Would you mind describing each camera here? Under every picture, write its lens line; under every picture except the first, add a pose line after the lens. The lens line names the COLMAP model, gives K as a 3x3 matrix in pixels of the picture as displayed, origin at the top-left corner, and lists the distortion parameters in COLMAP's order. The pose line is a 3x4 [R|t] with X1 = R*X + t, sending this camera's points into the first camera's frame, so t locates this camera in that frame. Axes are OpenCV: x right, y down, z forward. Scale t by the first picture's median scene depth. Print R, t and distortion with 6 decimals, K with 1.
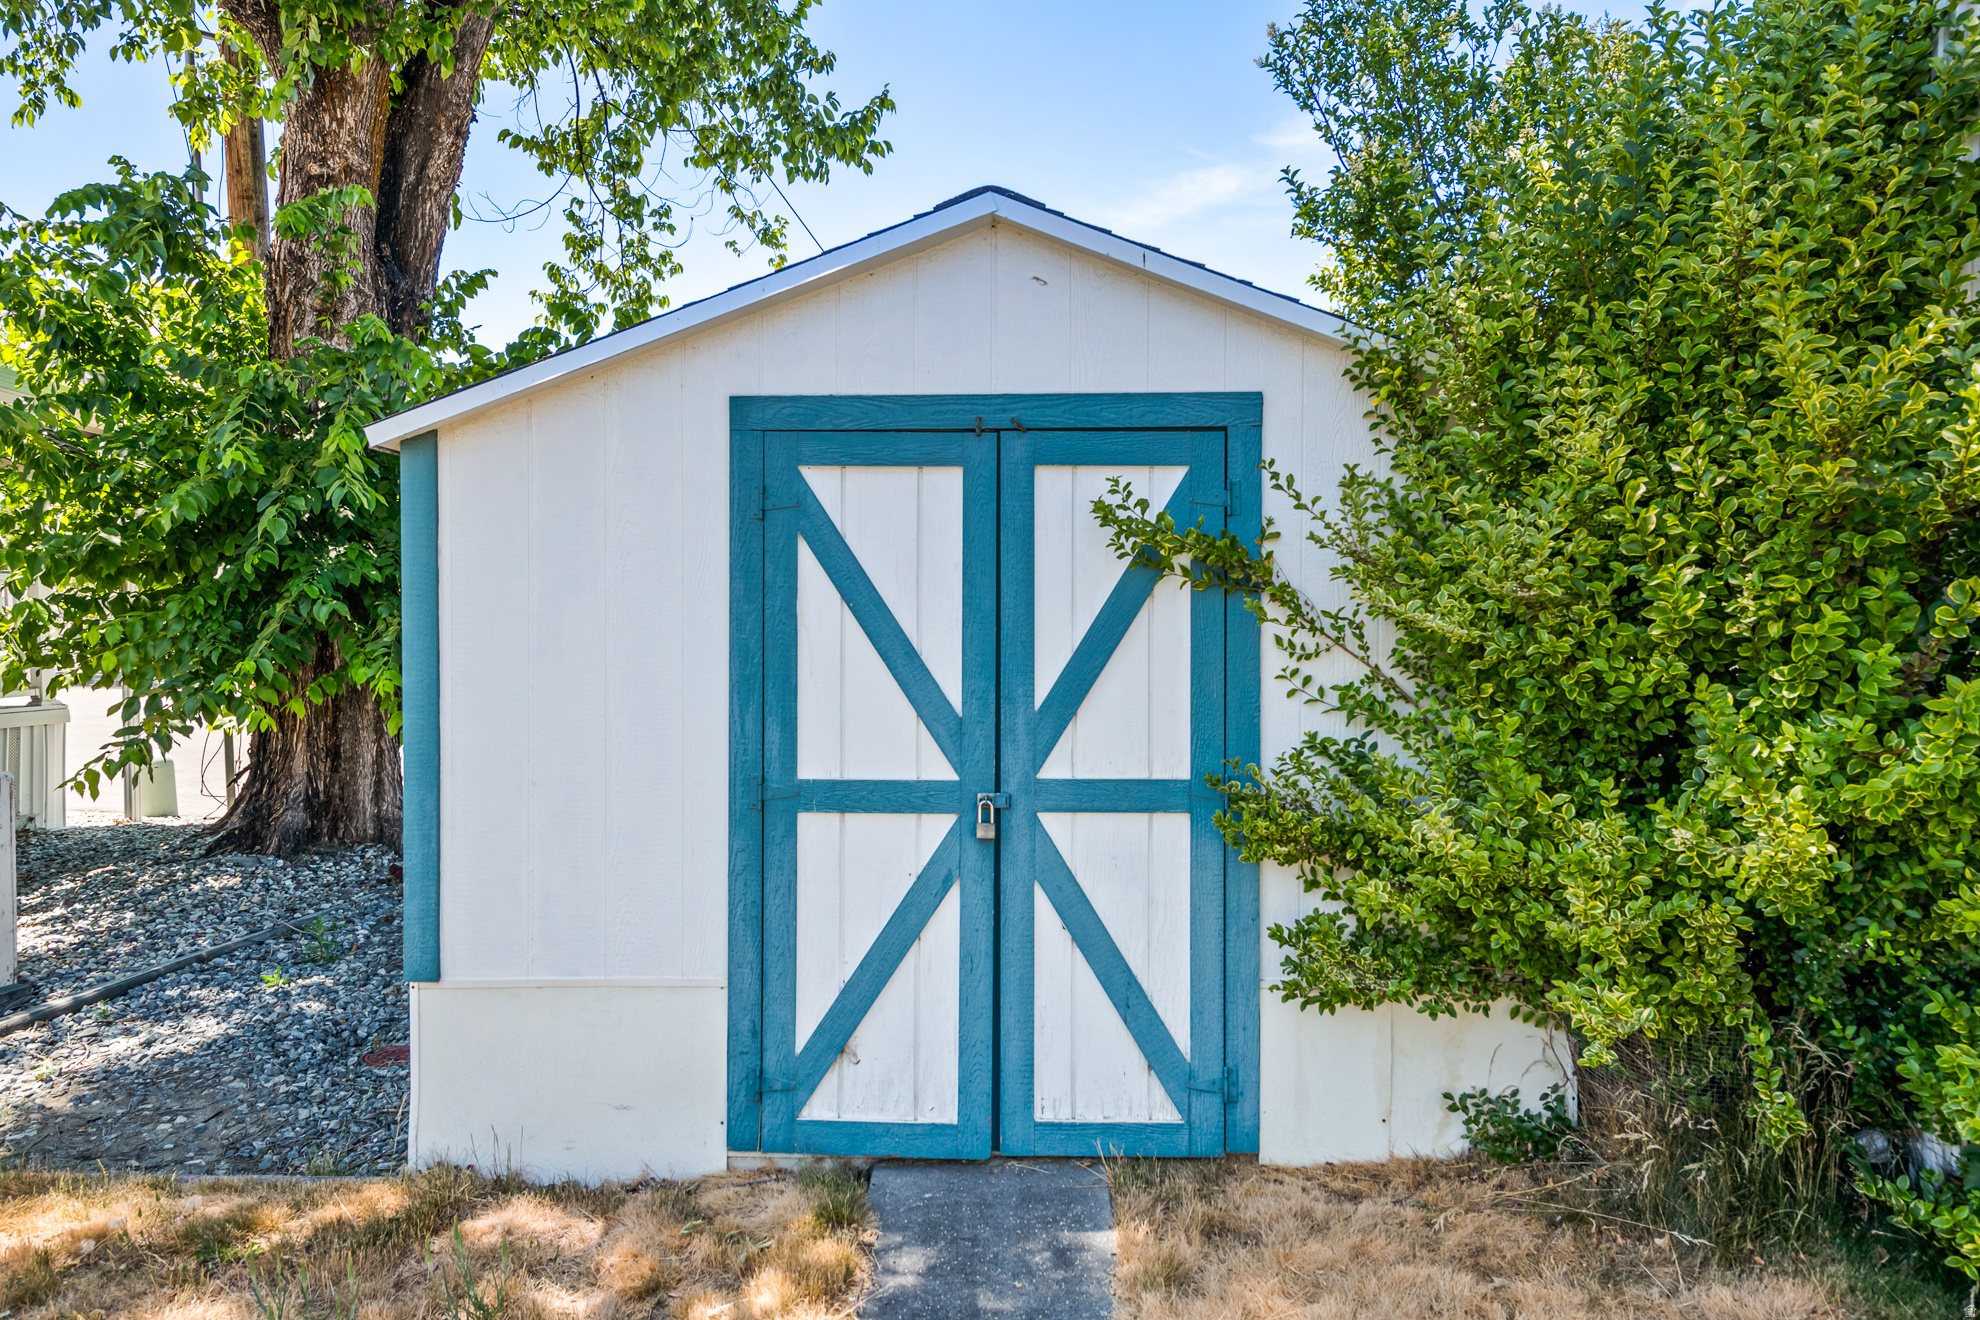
lens RADIAL K [[1264.2, 0, 999.7], [0, 1264.2, 653.0], [0, 0, 1]] dist [0.022902, -0.001711]
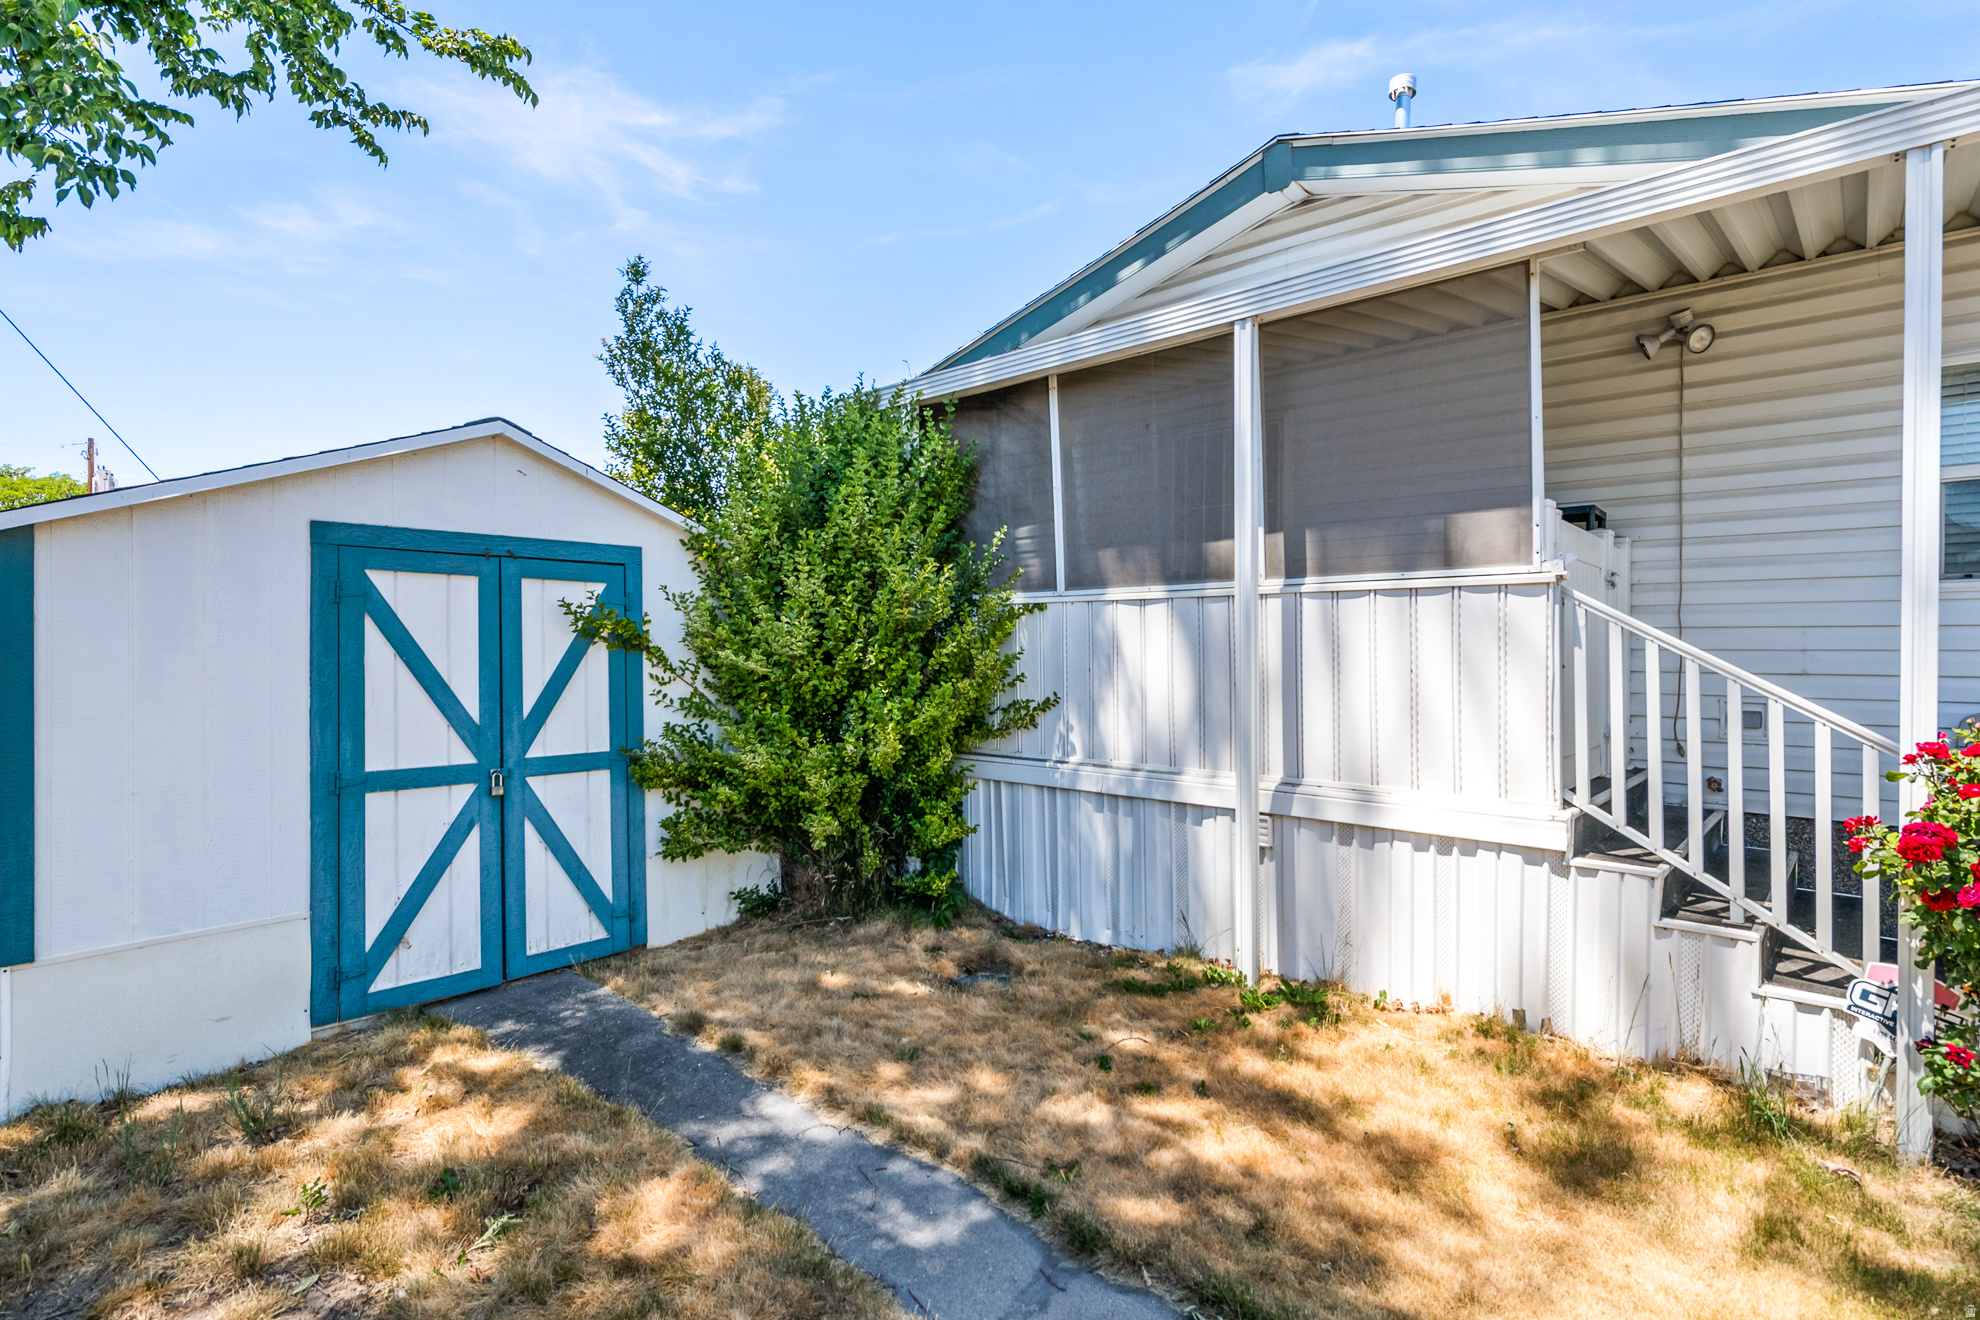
lens RADIAL K [[963.6, 0, 990.0], [0, 963.6, 660.0], [0, 0, 1]] dist [0.000523, 0.000223]
pose [[0.647631, -0.007637, 0.761916, -0.565167], [0.027083, 0.999549, -0.013001, -0.000654], [-0.761472, 0.029055, 0.647546, -0.348149]]
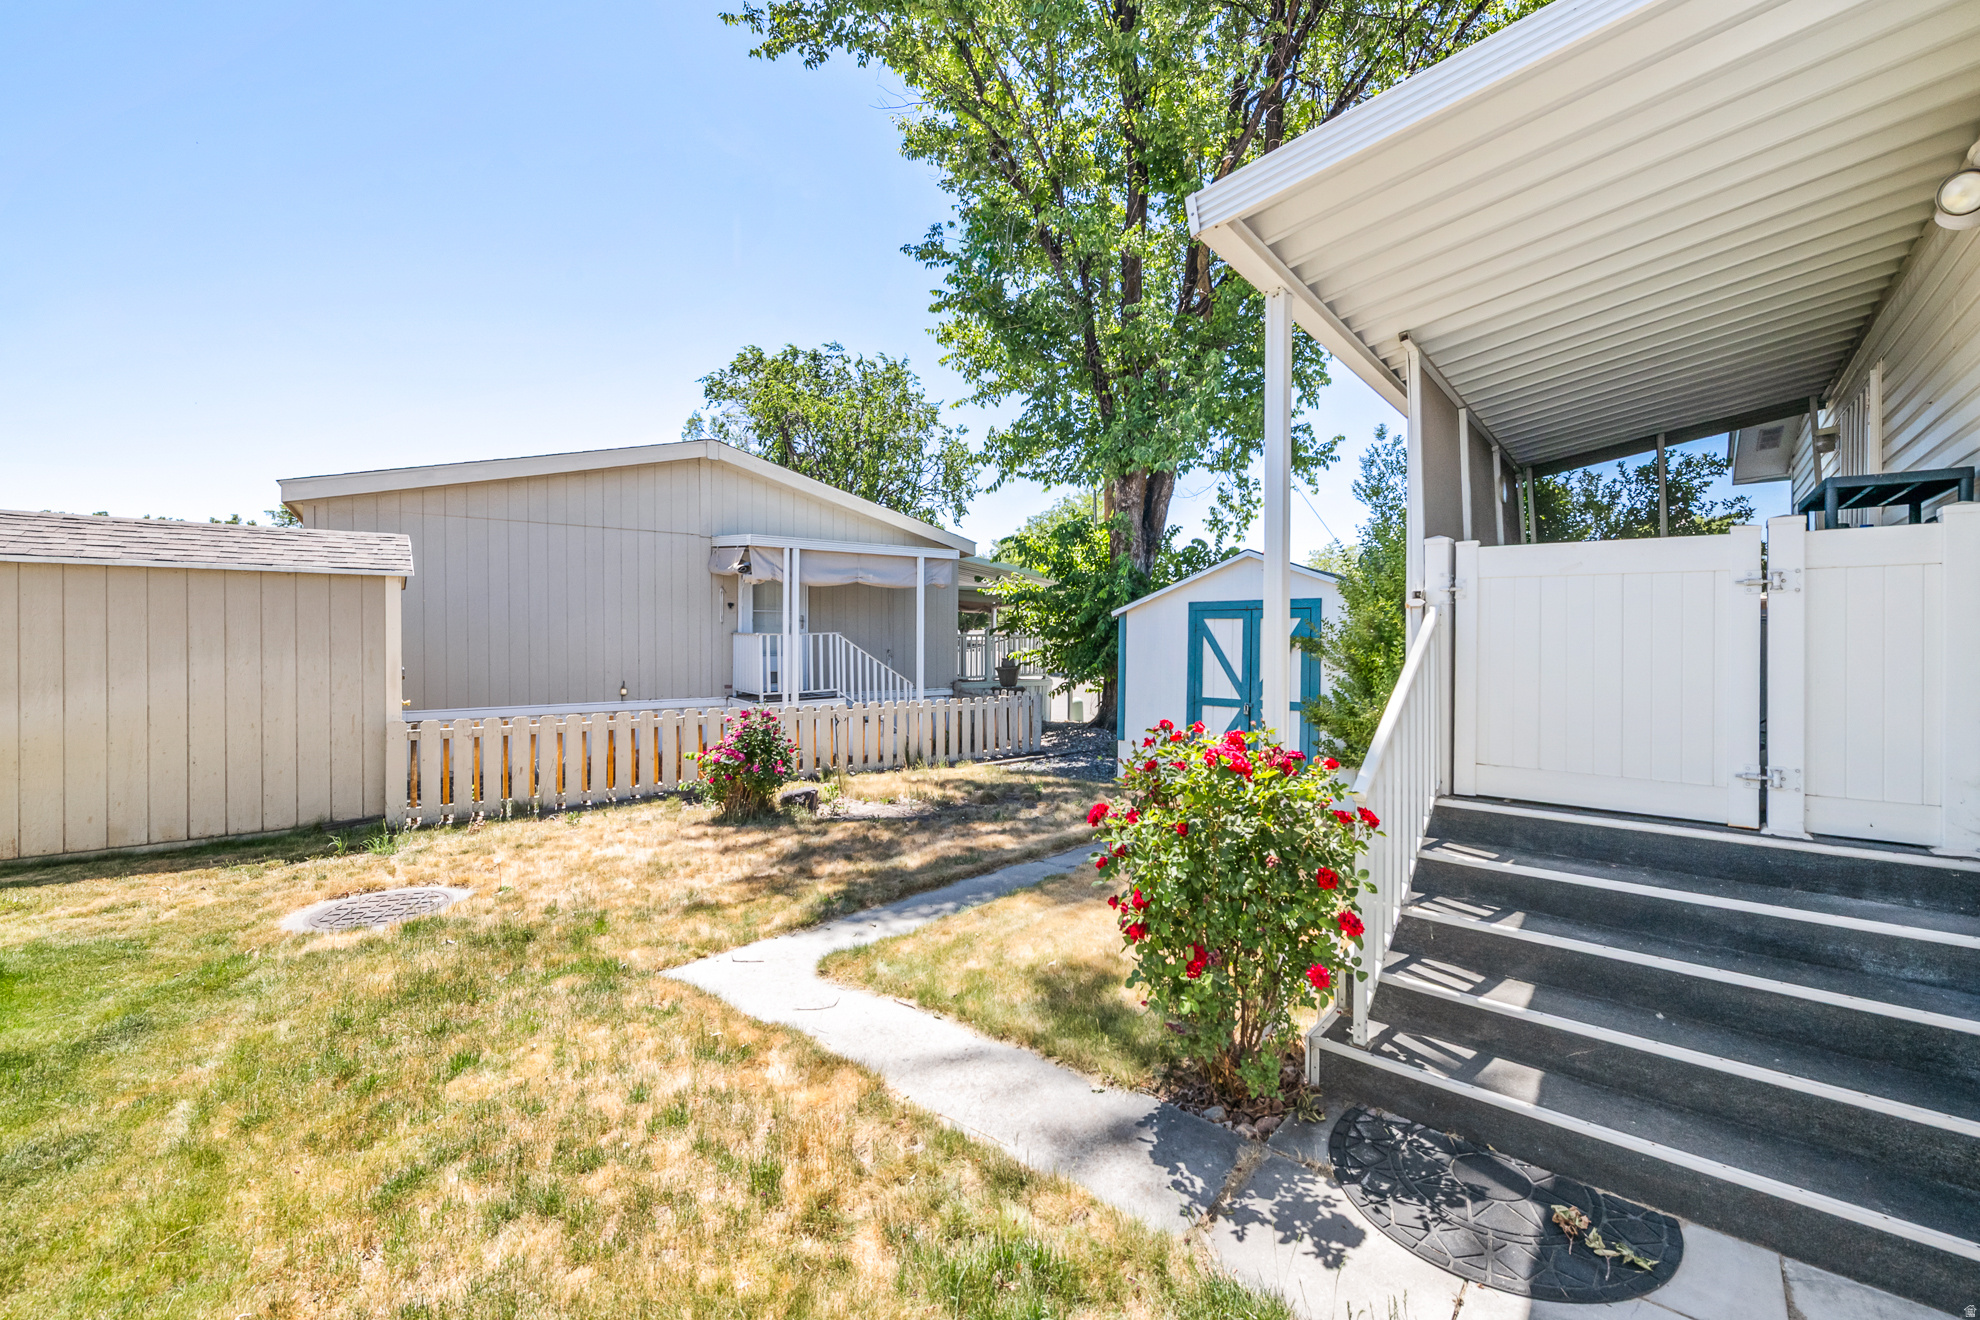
lens RADIAL K [[804.2, 0, 1003.8], [0, 804.2, 651.8], [0, 0, 1]] dist [0.023799, 0.000016]
pose [[0.774919, 0.011855, -0.631950, 0.967679], [-0.024323, 0.999643, -0.011072, 0.000244], [0.631593, 0.023951, 0.774930, -1.381902]]
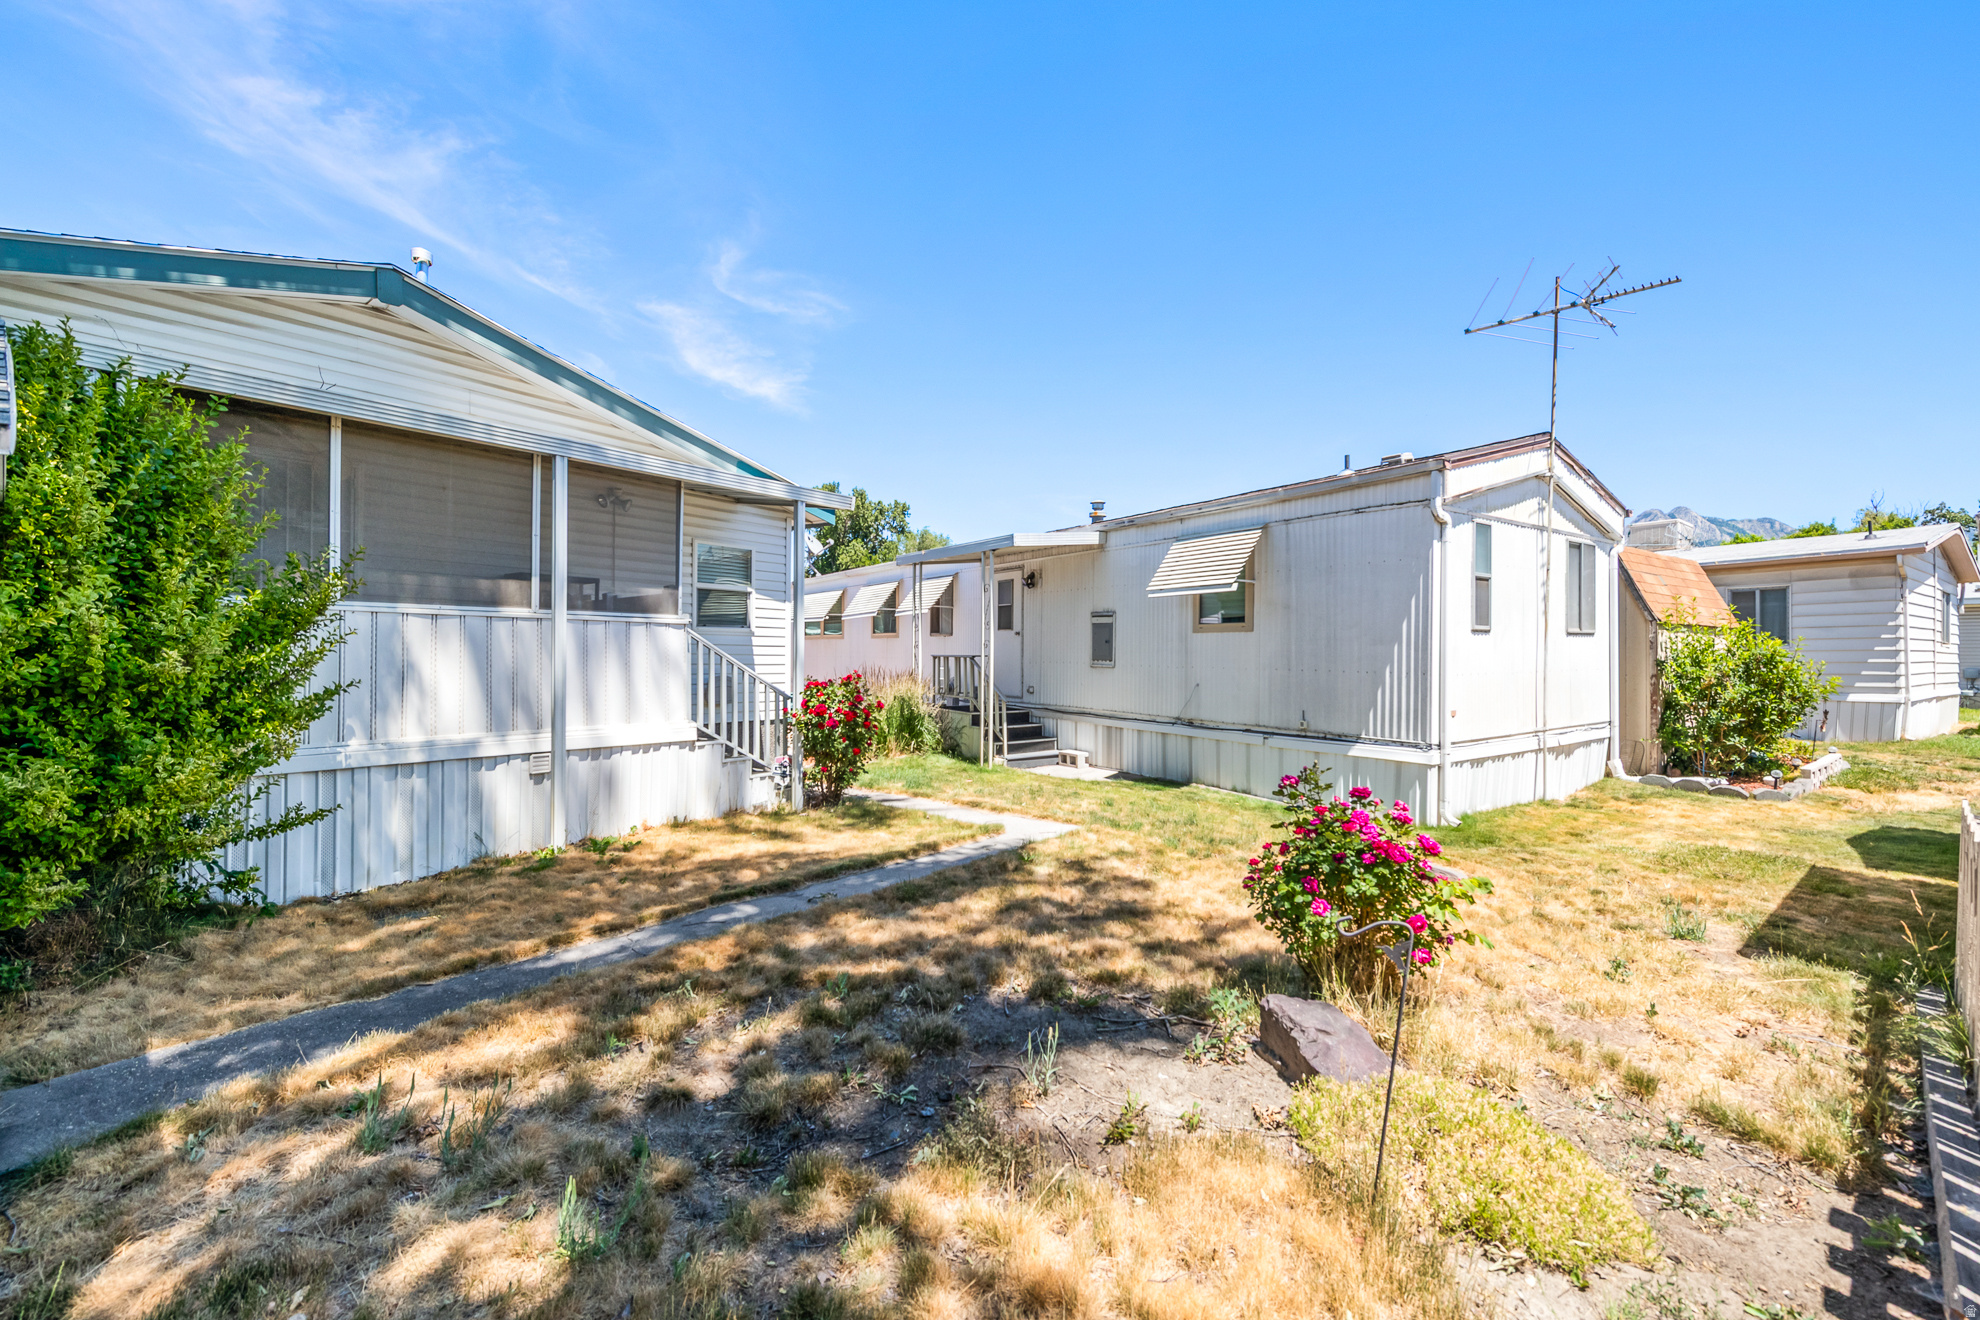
lens RADIAL K [[804.2, 0, 1003.8], [0, 804.2, 651.8], [0, 0, 1]] dist [0.023799, 0.000016]
pose [[-0.797609, -0.002633, 0.603169, -1.245929], [0.014802, 0.999604, 0.023938, -0.052029], [-0.602993, 0.028021, -0.797254, 1.060944]]
